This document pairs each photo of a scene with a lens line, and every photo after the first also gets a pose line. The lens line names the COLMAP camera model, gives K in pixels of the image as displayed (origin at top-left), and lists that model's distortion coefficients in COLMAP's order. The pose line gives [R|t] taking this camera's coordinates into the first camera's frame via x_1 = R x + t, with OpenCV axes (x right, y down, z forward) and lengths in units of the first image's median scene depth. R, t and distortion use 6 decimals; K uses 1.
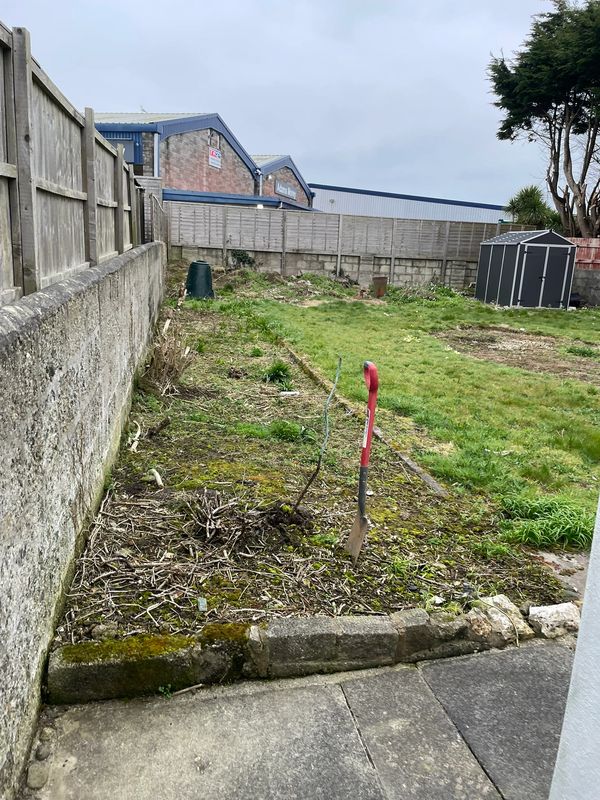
lens RADIAL K [[666.0, 0, 300.0], [0, 666.0, 400.0], [0, 0, 1]] dist [0.116638, -0.170861]
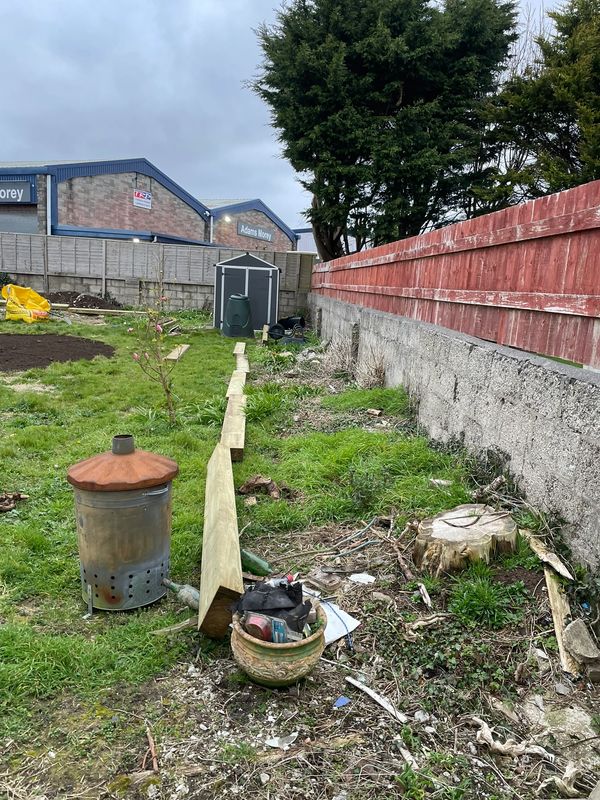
lens RADIAL K [[666.0, 0, 300.0], [0, 666.0, 400.0], [0, 0, 1]] dist [0.116638, -0.170861]
pose [[0.987374, 0.029463, -0.155645, 0.919638], [-0.040365, 0.996912, -0.067356, 0.049360], [0.153180, 0.072788, 0.985514, 0.061843]]
